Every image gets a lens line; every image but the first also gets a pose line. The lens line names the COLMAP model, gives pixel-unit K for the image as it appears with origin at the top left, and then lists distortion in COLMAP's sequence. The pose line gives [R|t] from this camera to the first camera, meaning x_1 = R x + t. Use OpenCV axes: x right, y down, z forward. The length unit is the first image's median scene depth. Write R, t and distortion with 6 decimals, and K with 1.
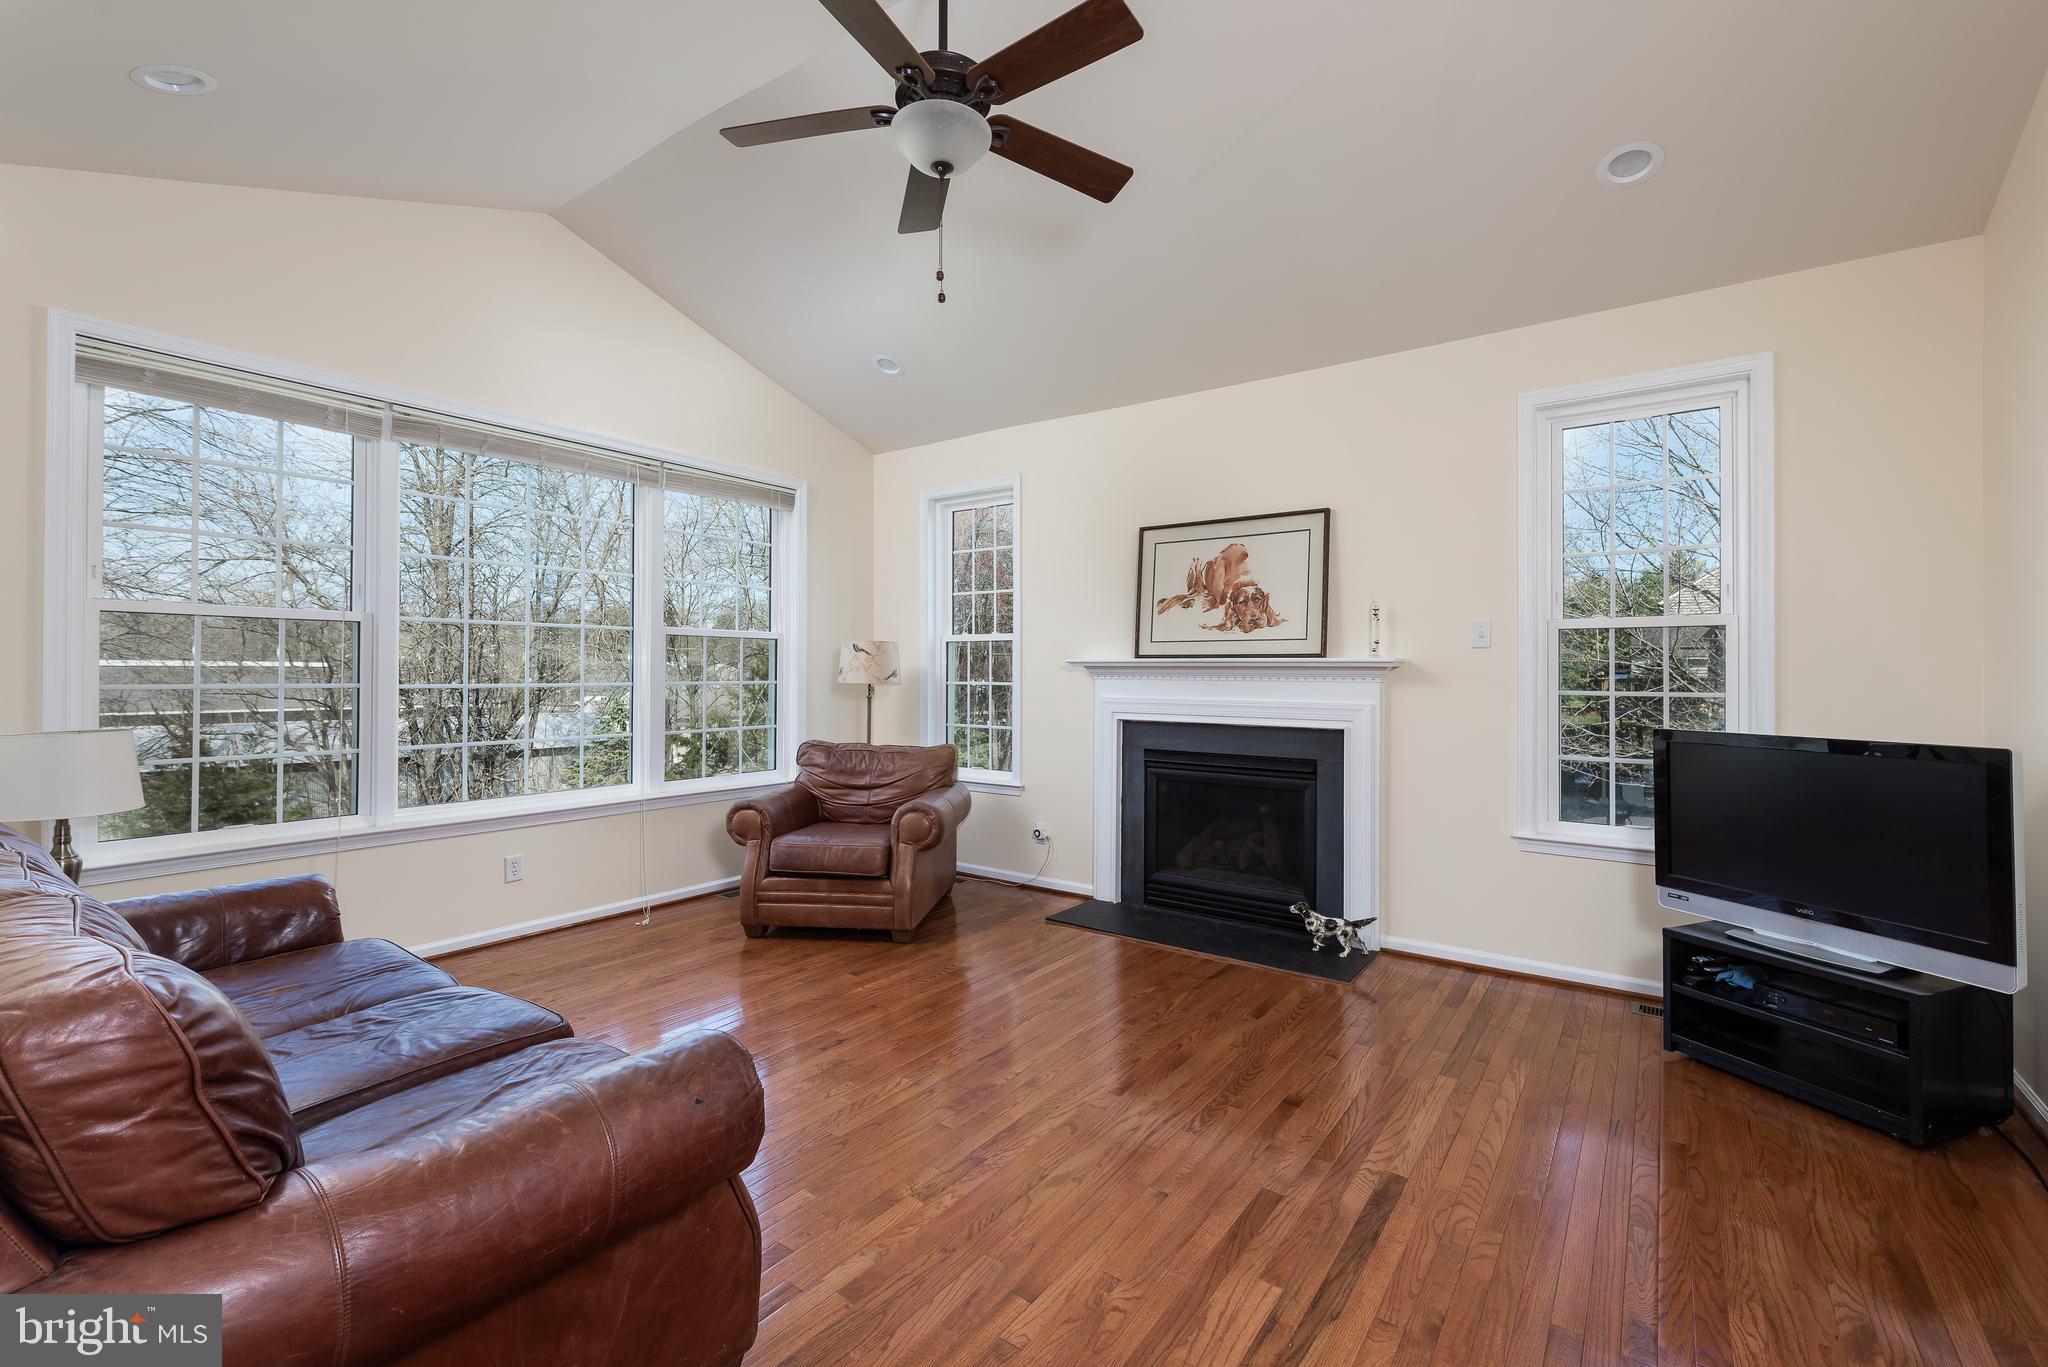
lens RADIAL K [[890.7, 0, 1024.5], [0, 890.7, 665.0], [0, 0, 1]] dist [0.002424, 0.000596]
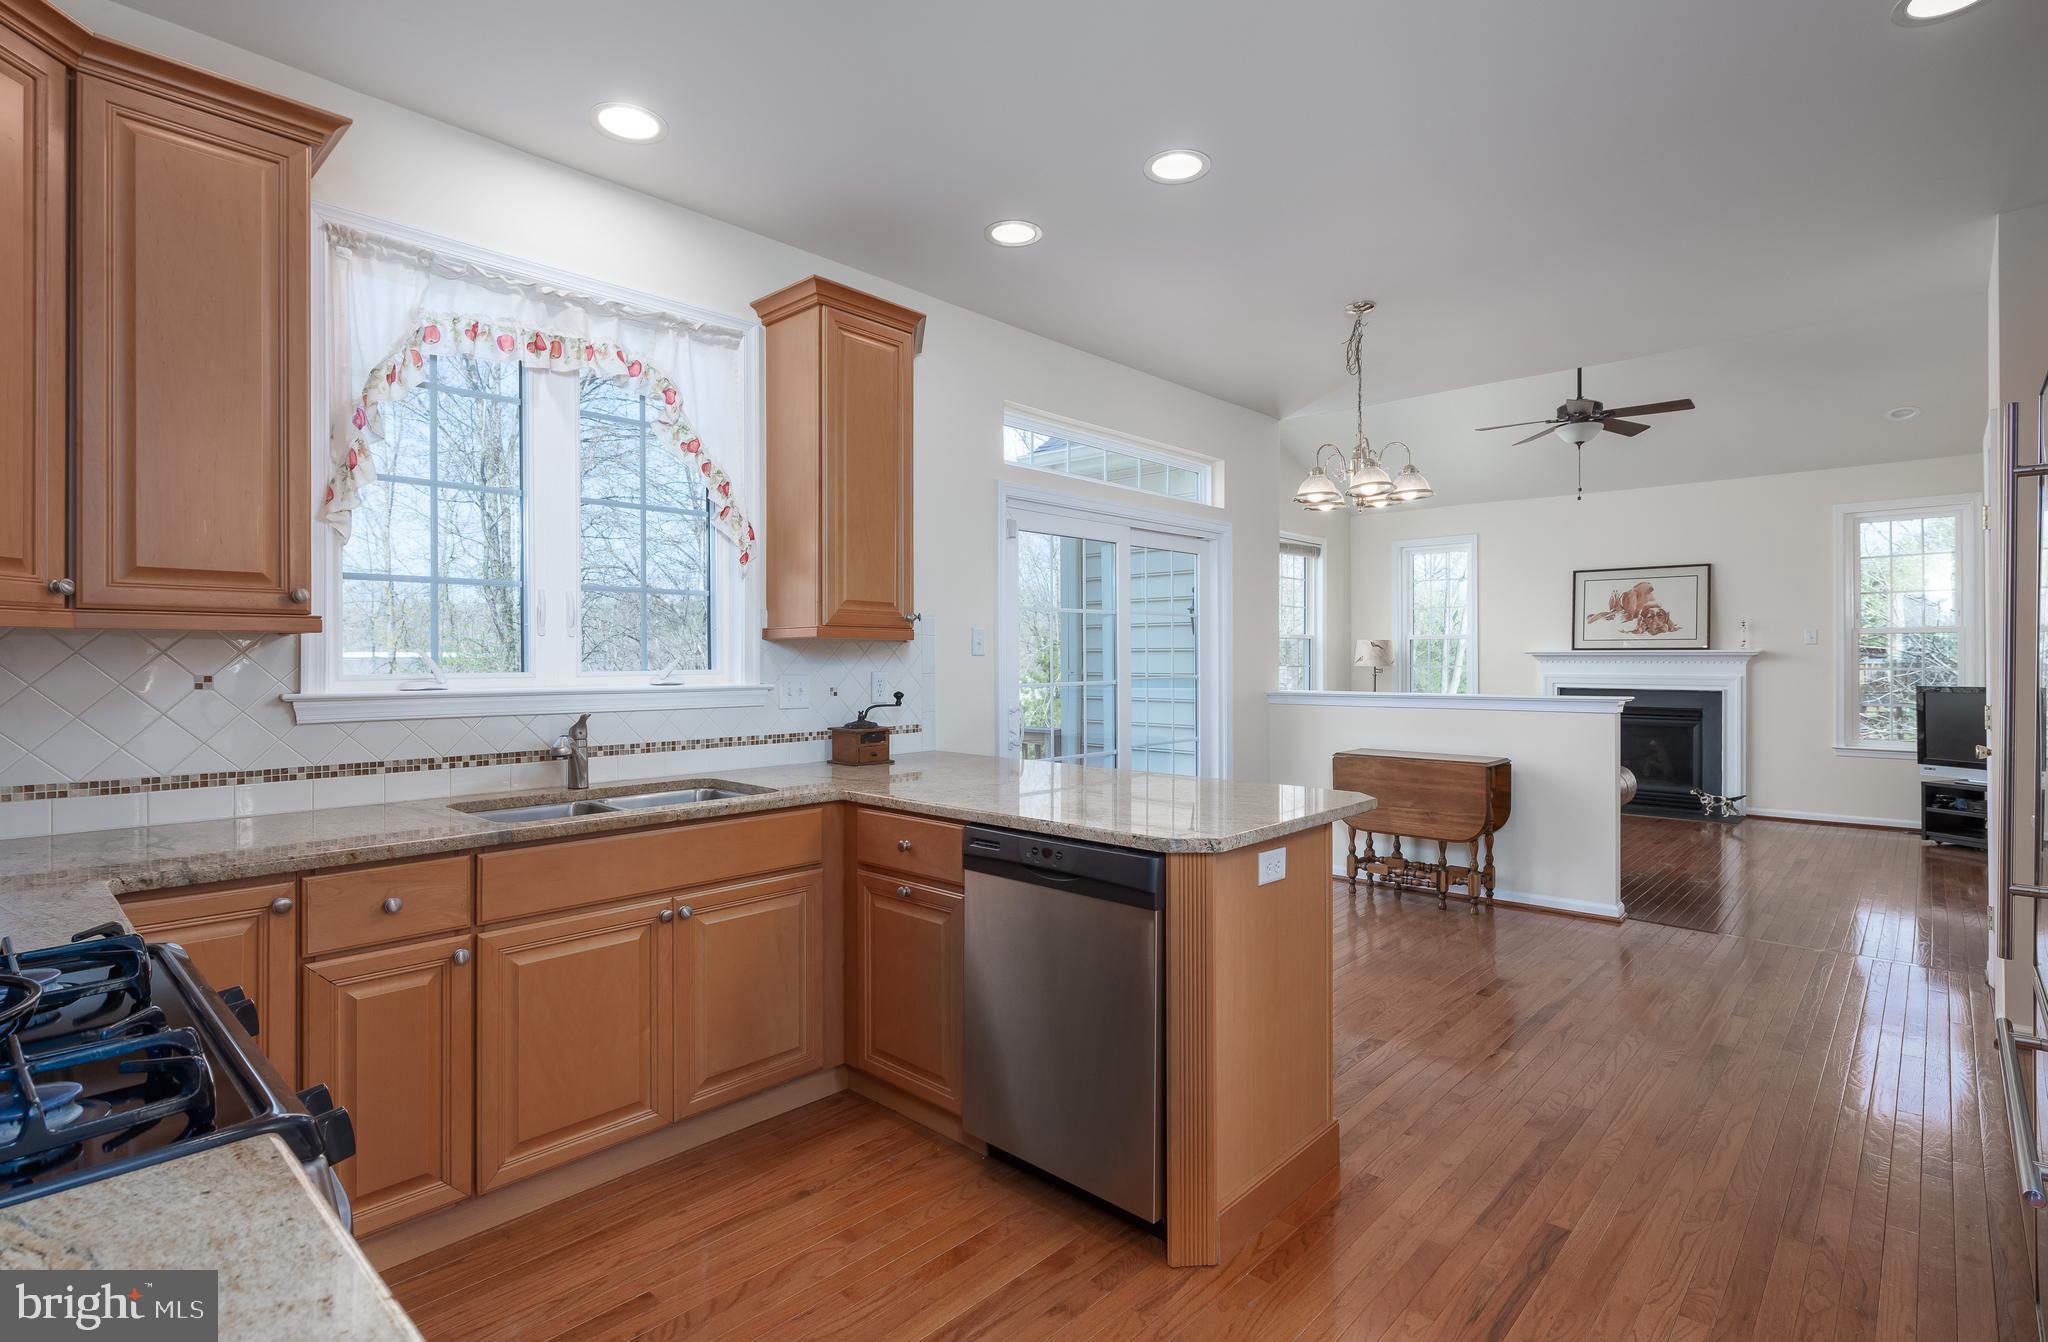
lens RADIAL K [[981.7, 0, 1029.7], [0, 981.7, 655.6], [0, 0, 1]] dist [0.001318, -0.000820]
pose [[0.992592, -0.004301, -0.121416, -0.762678], [0.004956, 0.999975, 0.005093, -0.013598], [0.121391, -0.005657, 0.992589, -1.088875]]
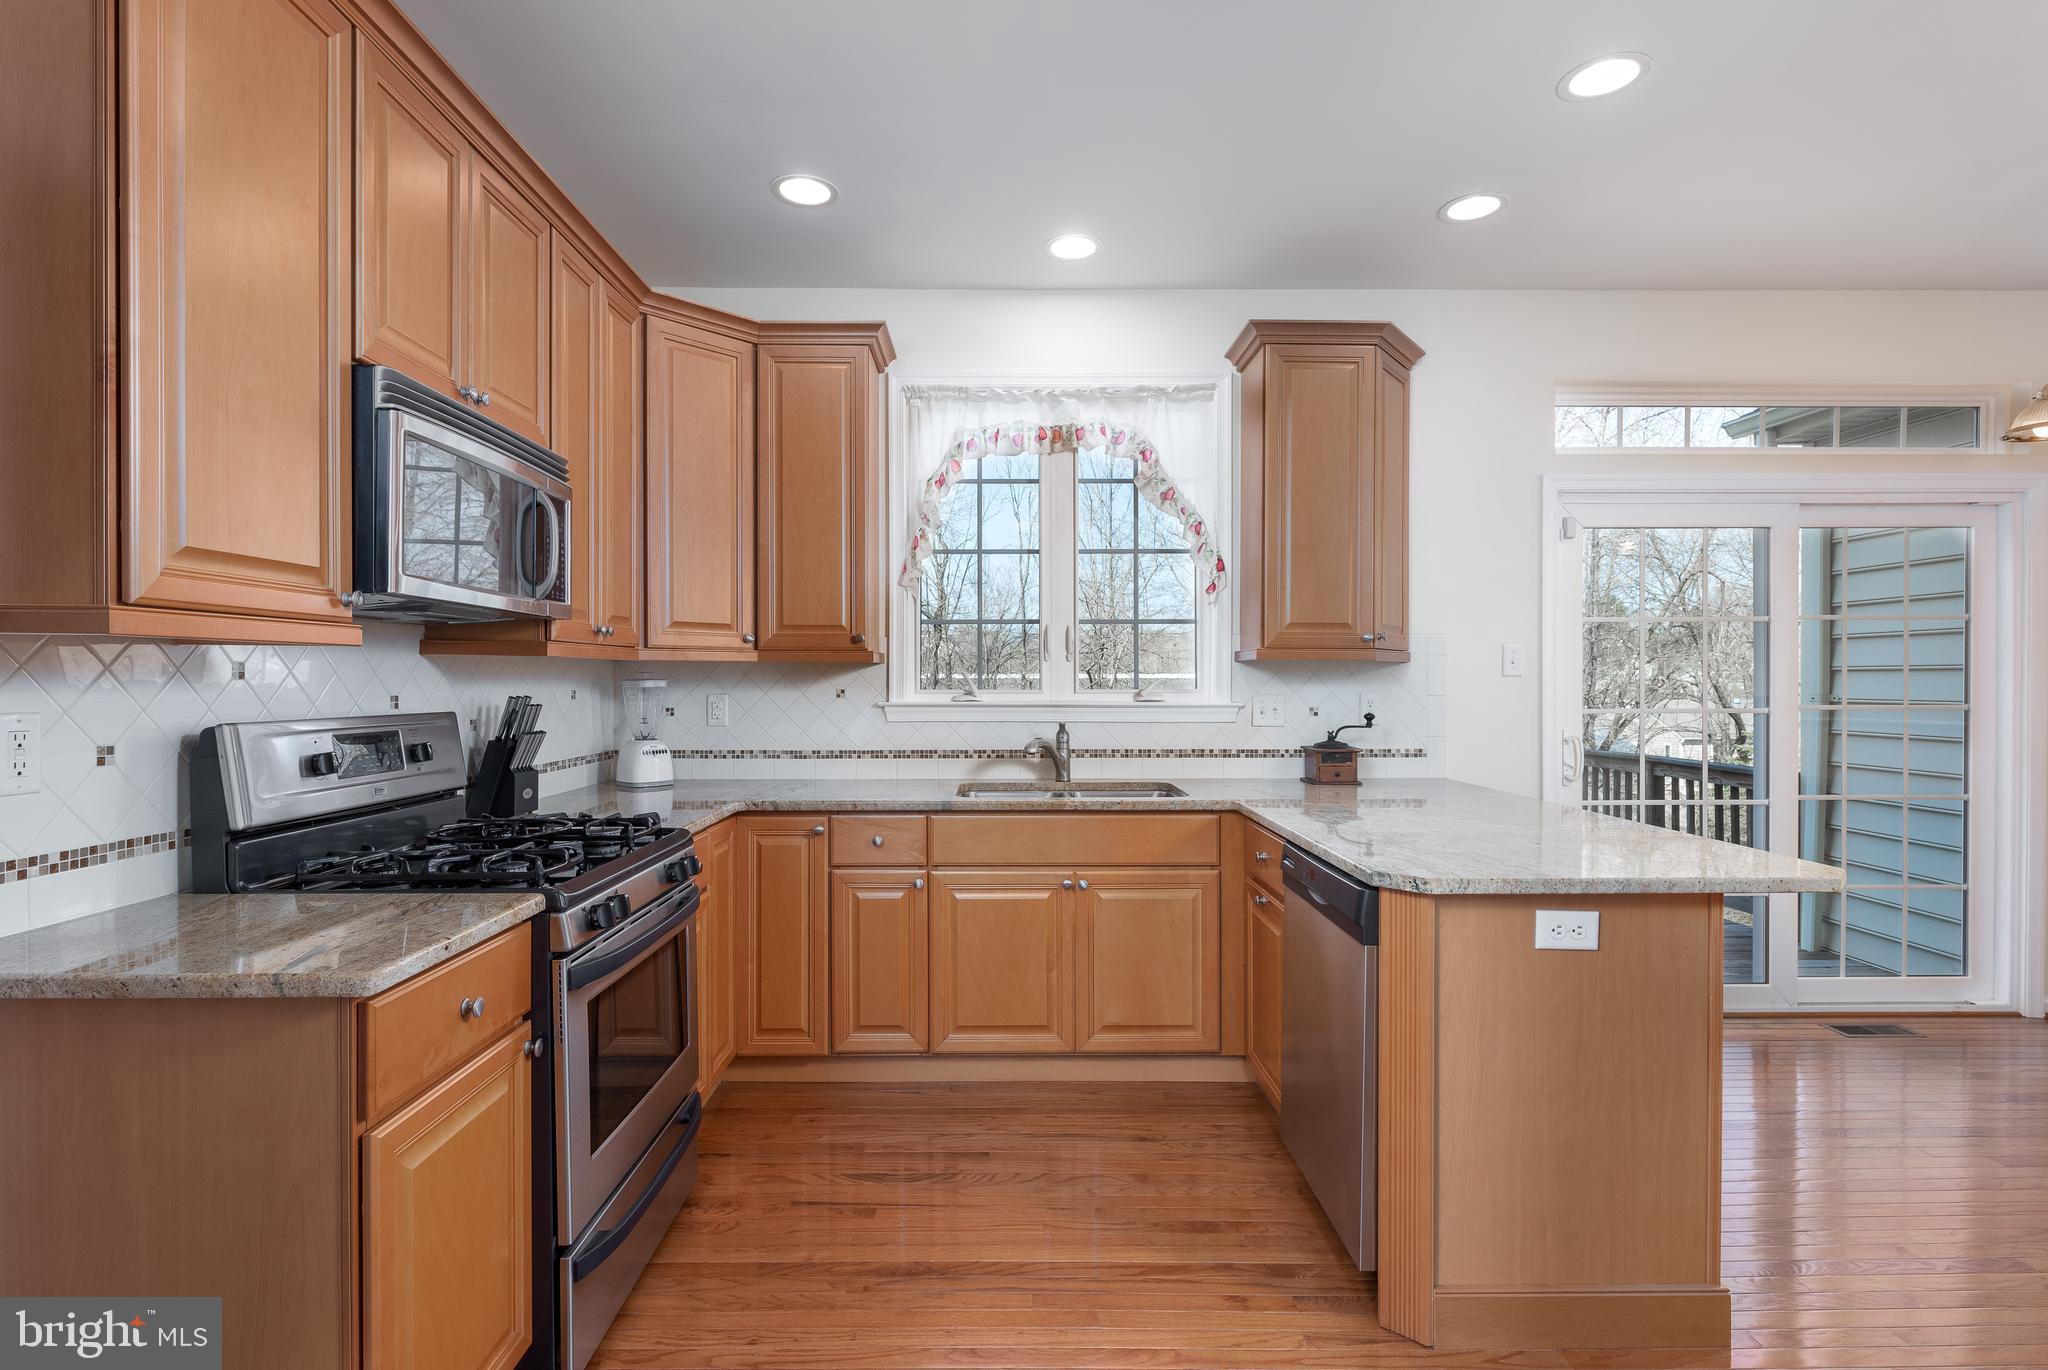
lens RADIAL K [[999.3, 0, 1011.5], [0, 999.3, 690.9], [0, 0, 1]] dist [-0.000056, -0.001386]
pose [[0.589359, 0.005623, -0.807851, -0.471980], [0.007925, 0.999887, 0.012742, -0.010664], [0.807832, -0.013912, 0.589248, -1.005241]]
